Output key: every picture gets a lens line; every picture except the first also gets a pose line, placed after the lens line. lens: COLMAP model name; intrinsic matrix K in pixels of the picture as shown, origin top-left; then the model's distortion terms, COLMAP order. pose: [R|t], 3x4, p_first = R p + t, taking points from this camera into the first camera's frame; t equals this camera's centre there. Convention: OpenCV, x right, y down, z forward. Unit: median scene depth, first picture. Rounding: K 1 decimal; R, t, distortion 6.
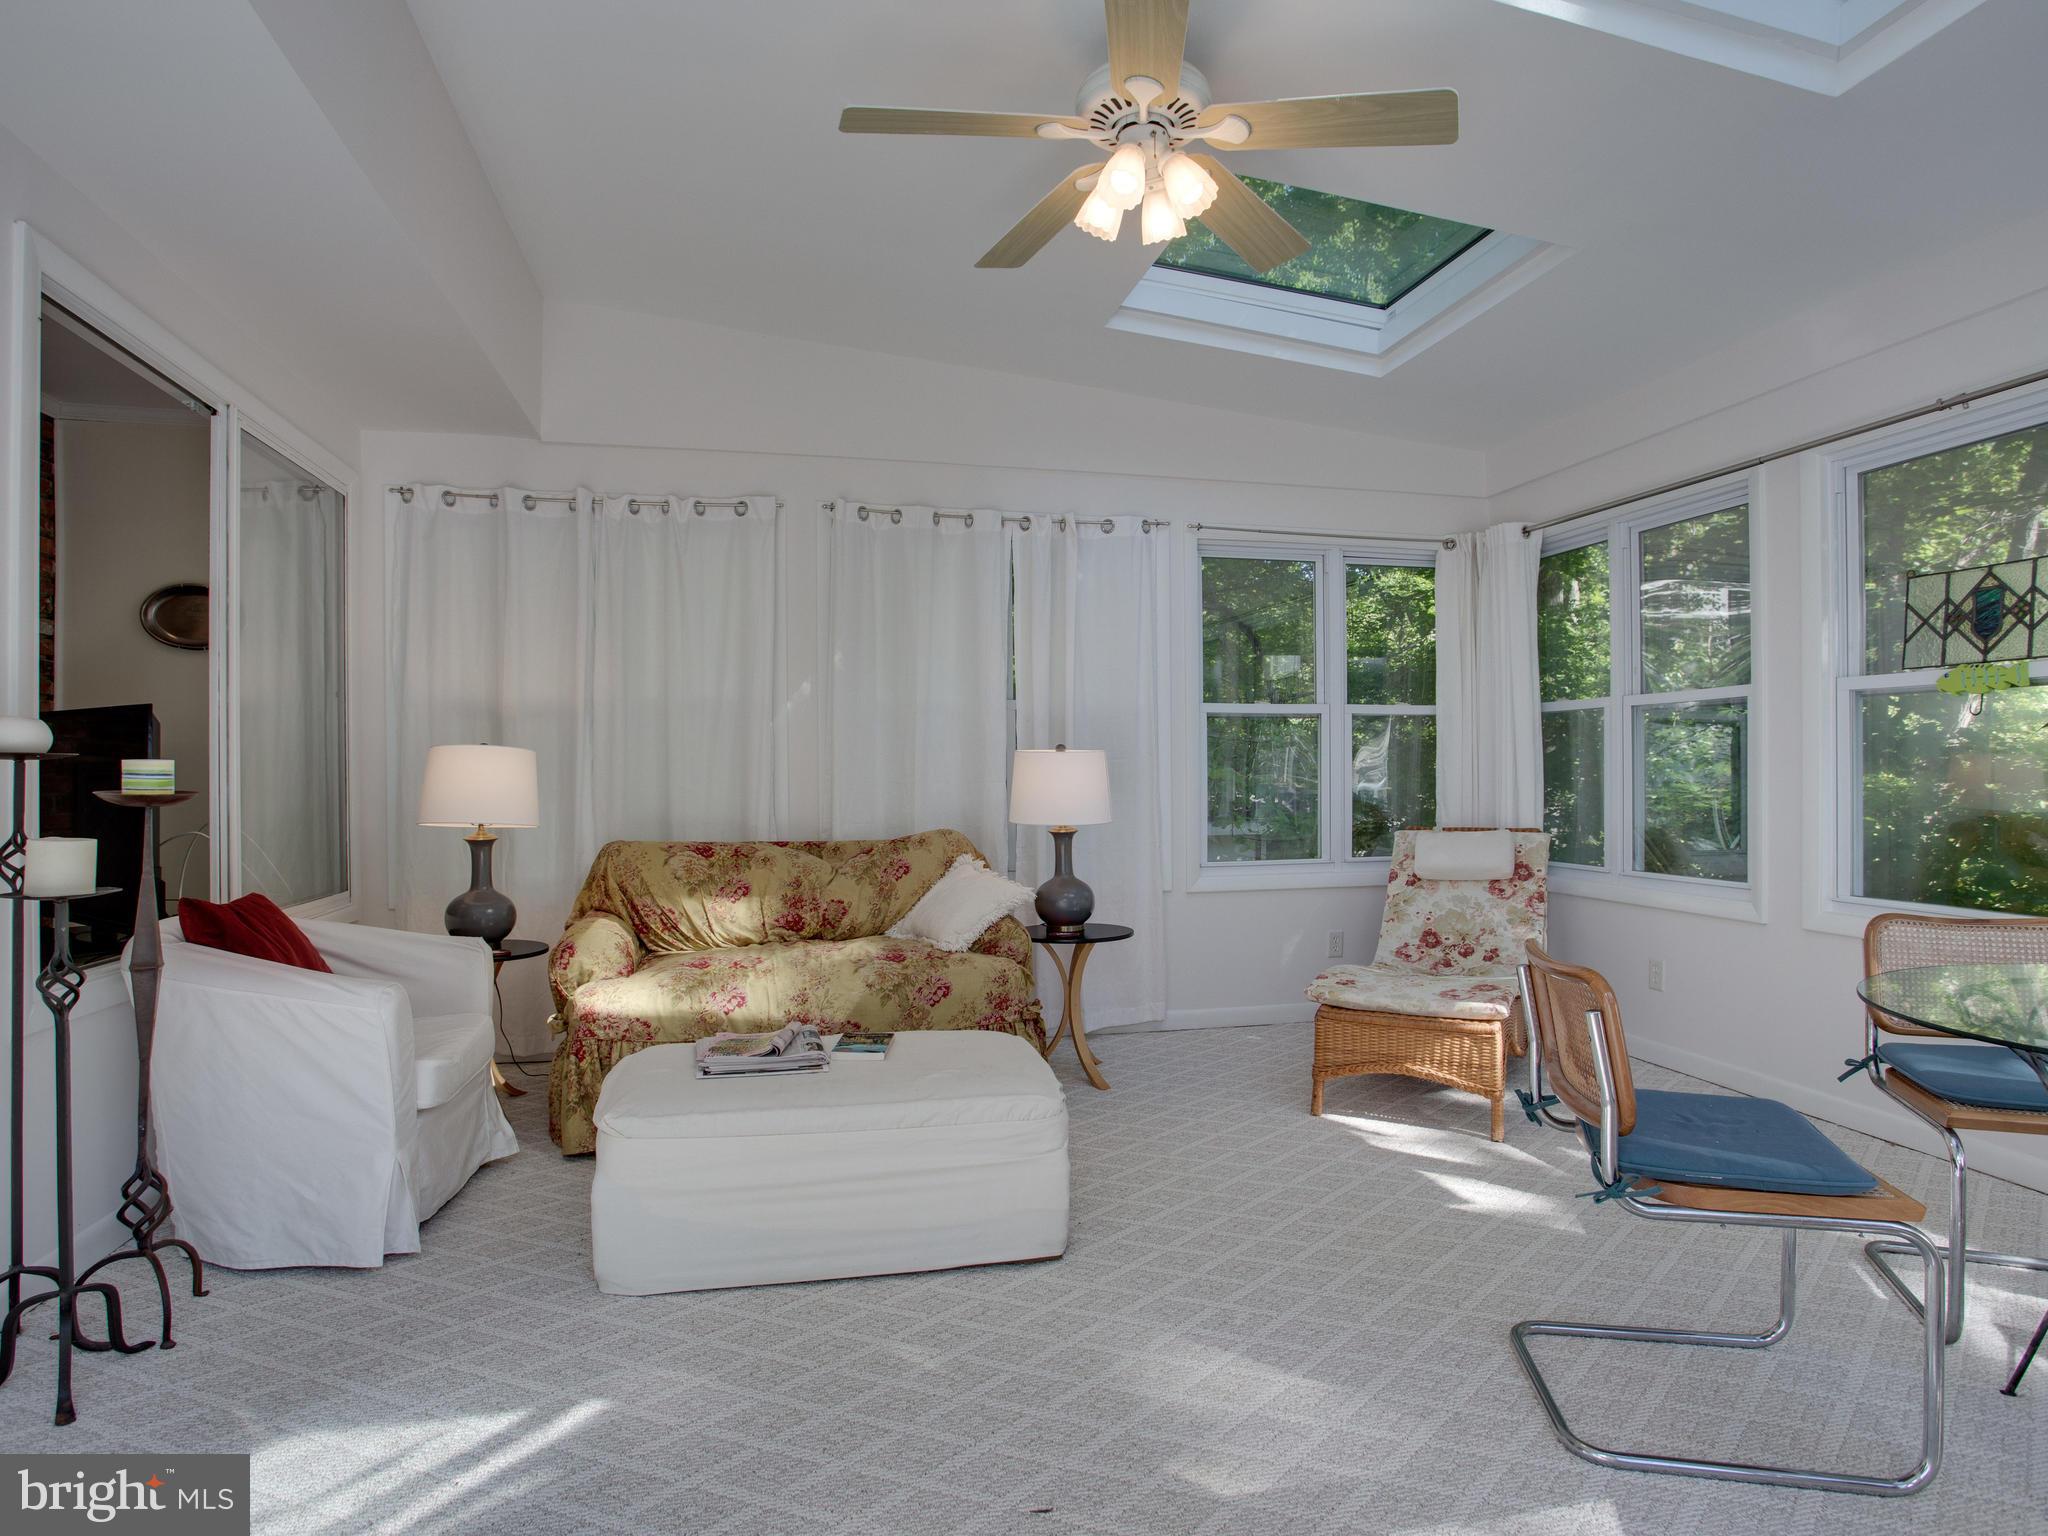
lens RADIAL K [[1167.4, 0, 1024.0], [0, 1167.4, 768.0], [0, 0, 1]] dist [-0.032155, 0.002444]
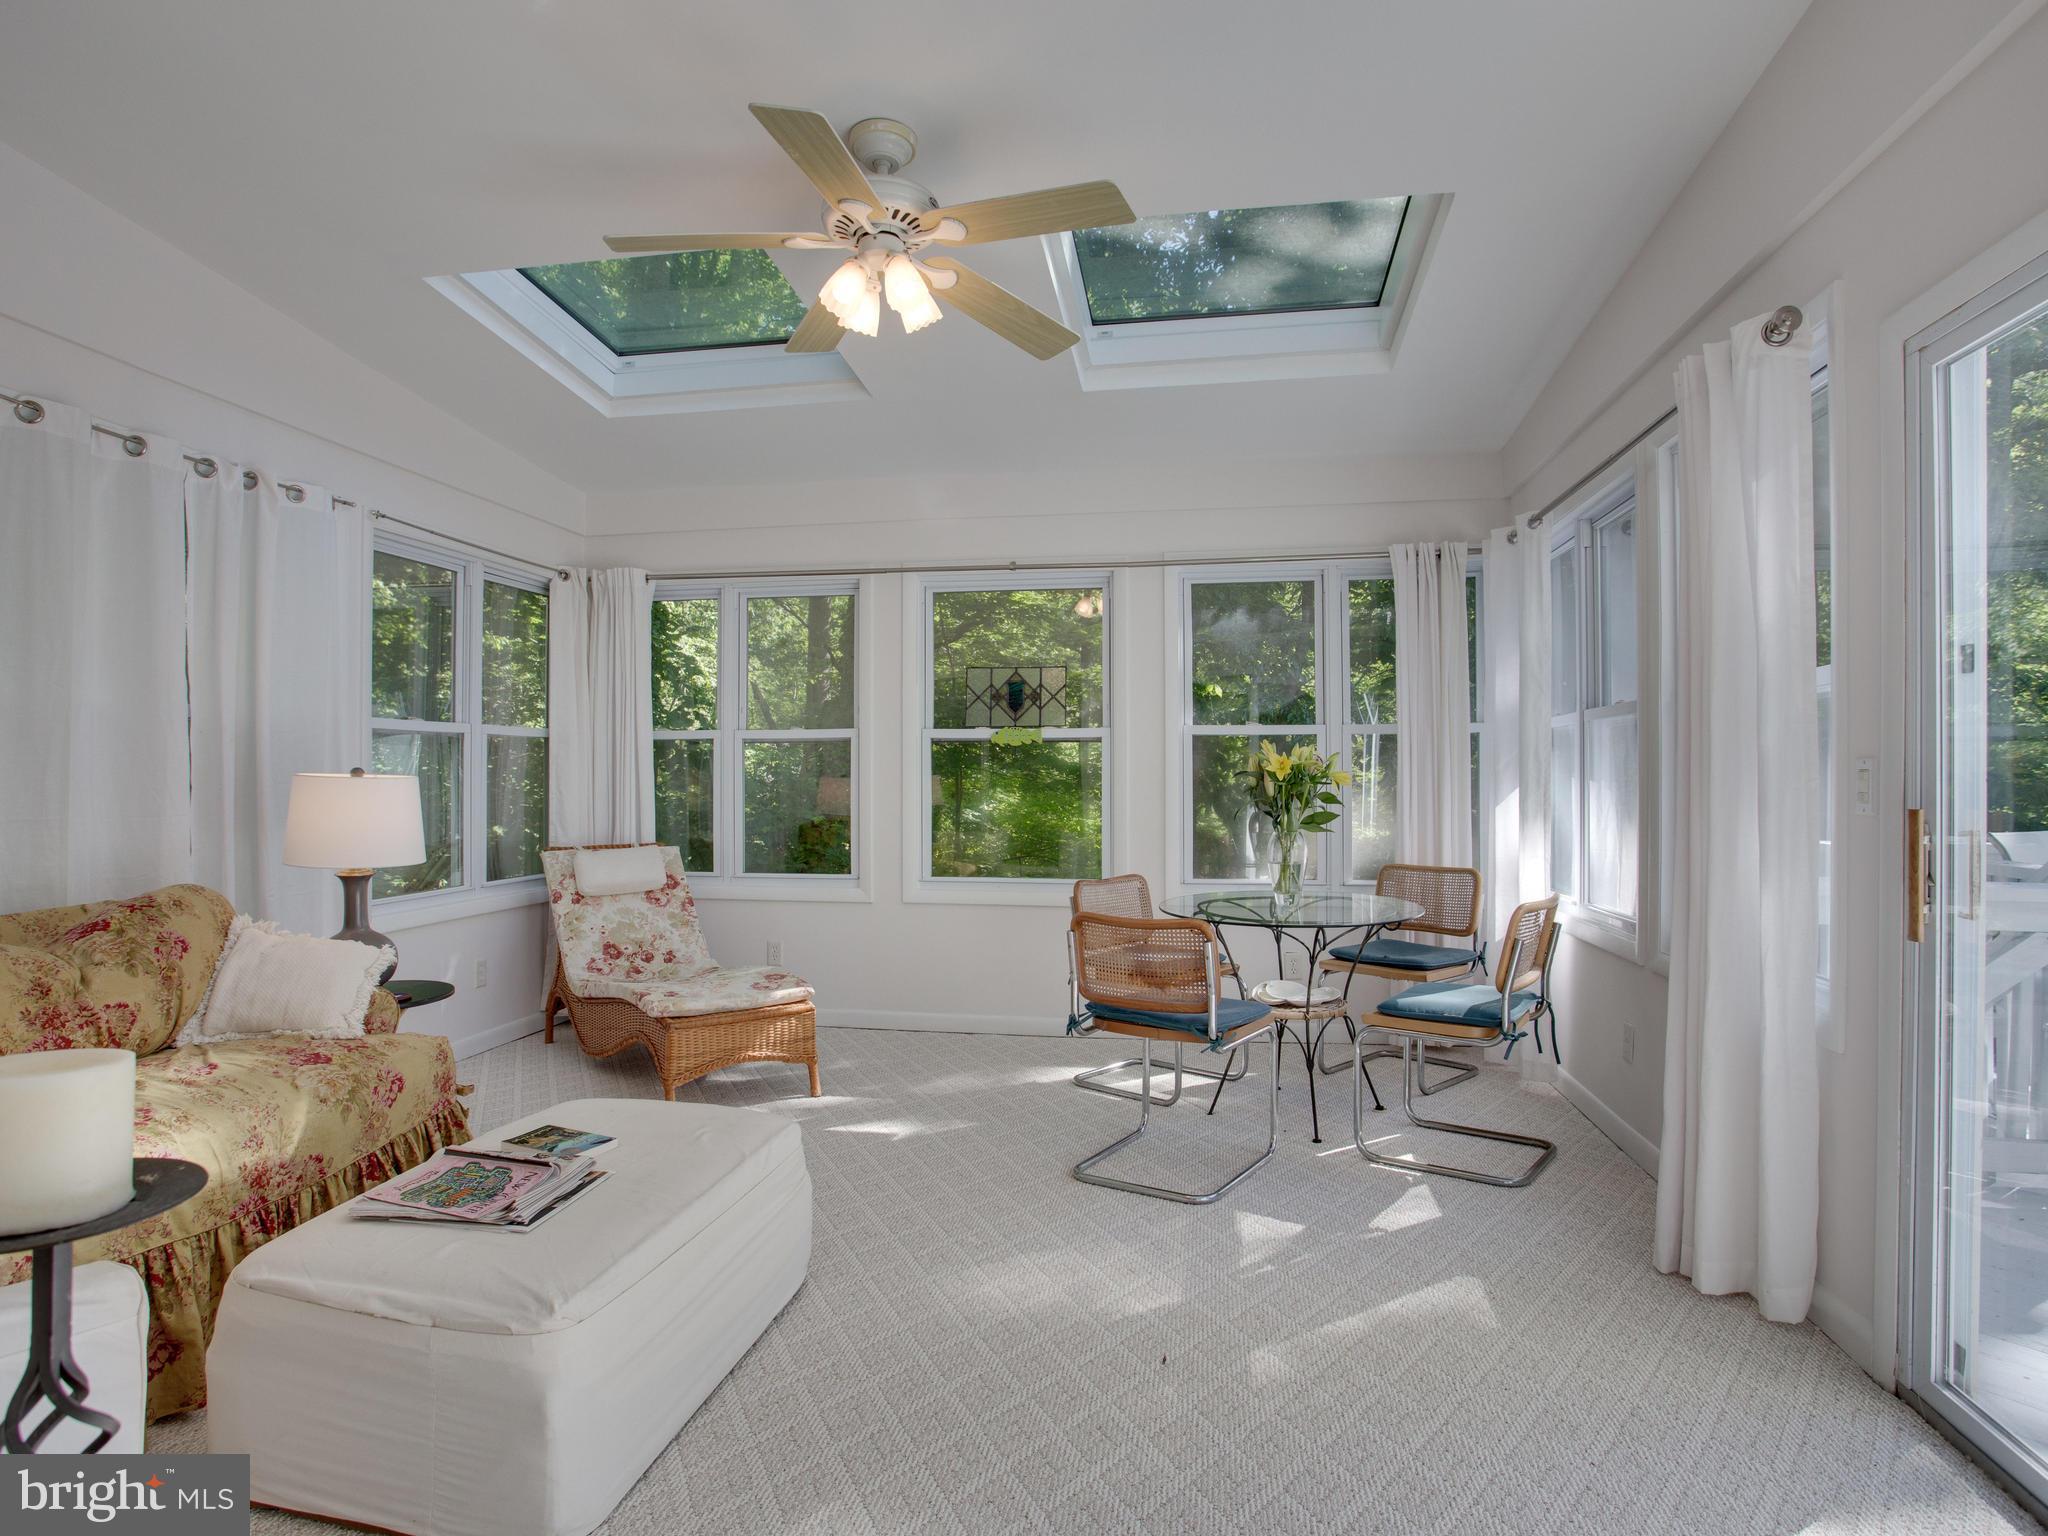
lens RADIAL K [[1167.4, 0, 1024.0], [0, 1167.4, 768.0], [0, 0, 1]] dist [-0.032155, 0.002444]
pose [[0.381934, 0.007779, 0.924157, -0.497848], [-0.004067, 0.999969, -0.006736, -0.015383], [-0.924181, -0.001186, 0.381954, 0.245846]]
